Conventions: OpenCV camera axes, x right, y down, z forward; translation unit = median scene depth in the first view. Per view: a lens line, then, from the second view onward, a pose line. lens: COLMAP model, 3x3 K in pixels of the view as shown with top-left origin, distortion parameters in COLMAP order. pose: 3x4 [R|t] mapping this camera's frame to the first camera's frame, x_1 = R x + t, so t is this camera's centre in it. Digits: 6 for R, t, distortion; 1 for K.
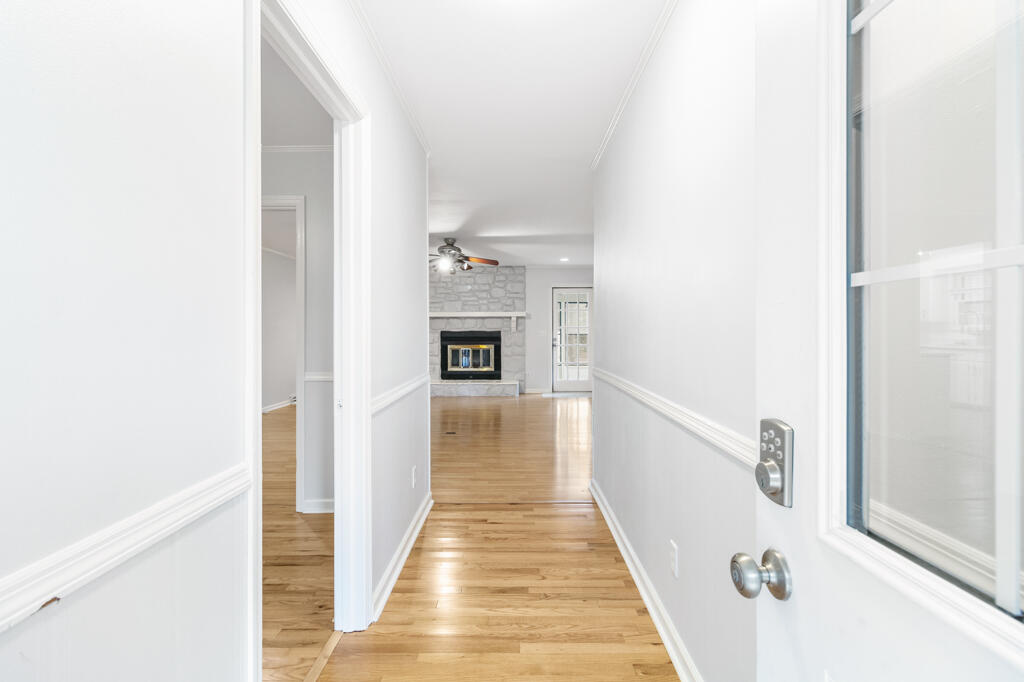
lens RADIAL K [[479.3, 0, 515.2], [0, 479.3, 333.3], [0, 0, 1]] dist [-0.003000, -0.000724]
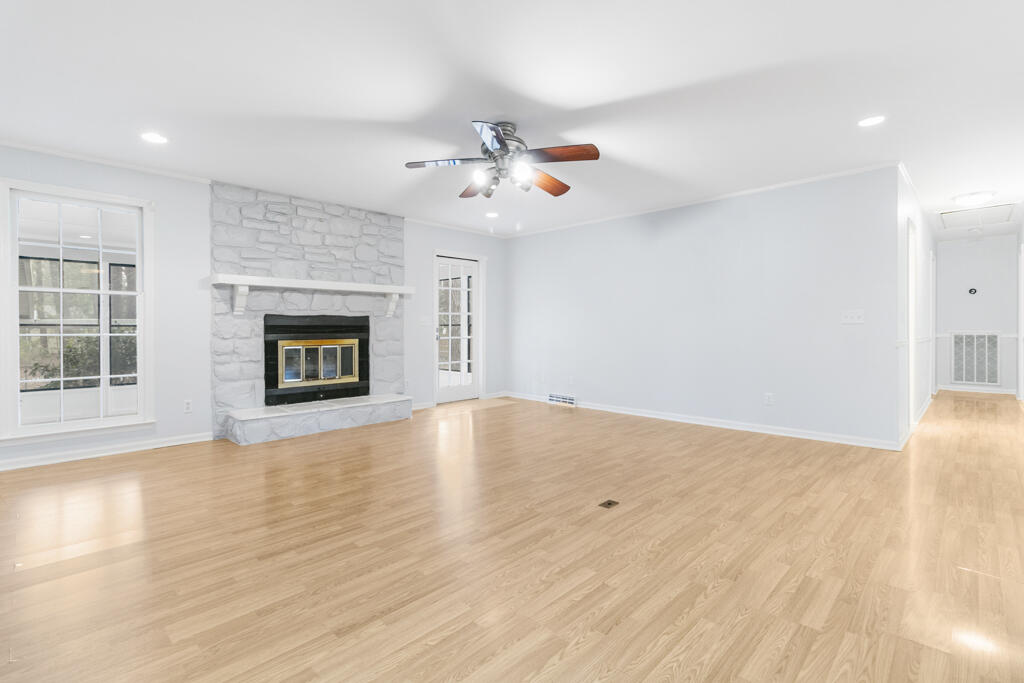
lens RADIAL K [[479.3, 0, 513.9], [0, 479.3, 330.7], [0, 0, 1]] dist [-0.003000, -0.000724]
pose [[0.694710, -0.005032, 0.719273, -0.344194], [0.006079, 0.999981, 0.001125, 0.014505], [-0.719264, 0.003591, 0.694727, 0.438572]]
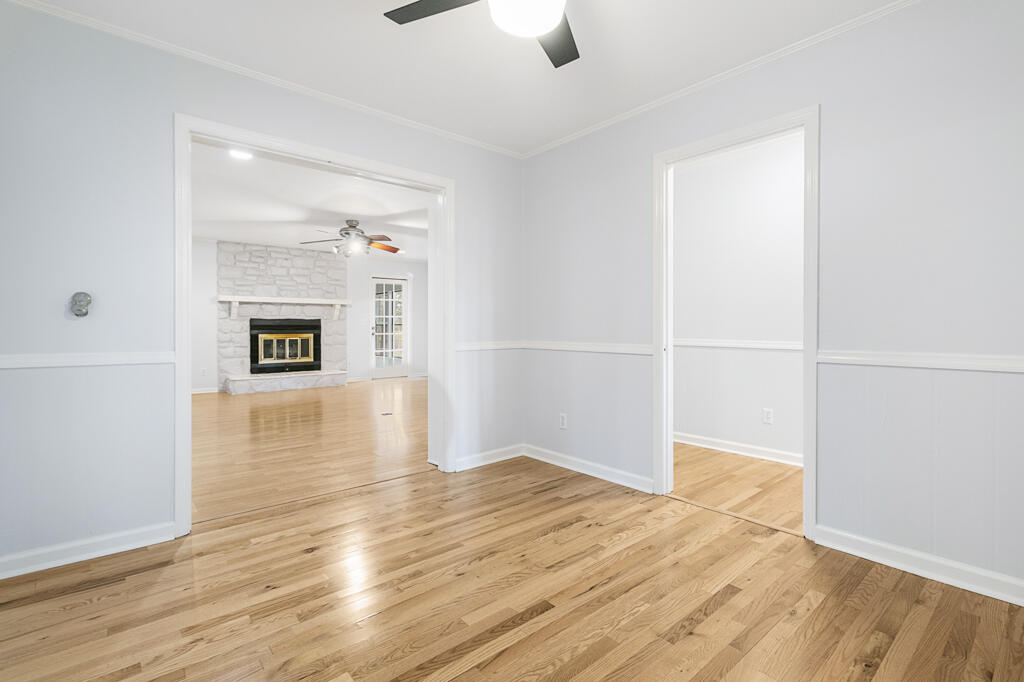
lens RADIAL K [[479.3, 0, 516.0], [0, 479.3, 331.6], [0, 0, 1]] dist [-0.003000, -0.000724]
pose [[0.756586, -0.005818, 0.653868, -0.359251], [0.002963, 0.999981, 0.005470, 0.016070], [-0.653887, -0.002201, 0.756589, 0.026727]]
